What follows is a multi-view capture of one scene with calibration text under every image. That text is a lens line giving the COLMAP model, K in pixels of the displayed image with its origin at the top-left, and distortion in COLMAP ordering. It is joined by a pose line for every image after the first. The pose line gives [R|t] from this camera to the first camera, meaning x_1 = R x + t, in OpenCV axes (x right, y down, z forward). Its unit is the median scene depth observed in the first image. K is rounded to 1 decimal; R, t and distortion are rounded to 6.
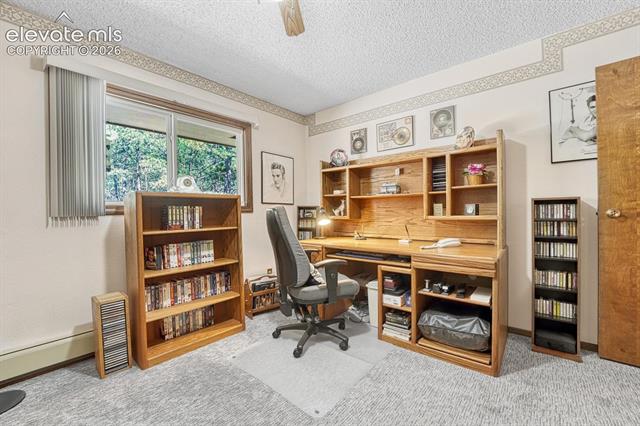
lens RADIAL K [[260.7, 0, 320.6], [0, 260.7, 213.9], [0, 0, 1]] dist [-0.024564, 0.001581]
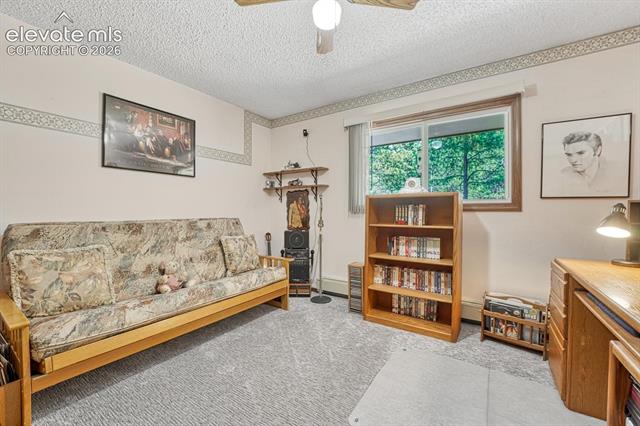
lens RADIAL K [[260.7, 0, 319.5], [0, 260.7, 212.2], [0, 0, 1]] dist [-0.024564, 0.001581]
pose [[0.108463, 0.023395, -0.993825, 0.556541], [-0.007838, 0.999712, 0.022678, -0.019656], [0.994070, 0.005330, 0.108615, 0.462677]]
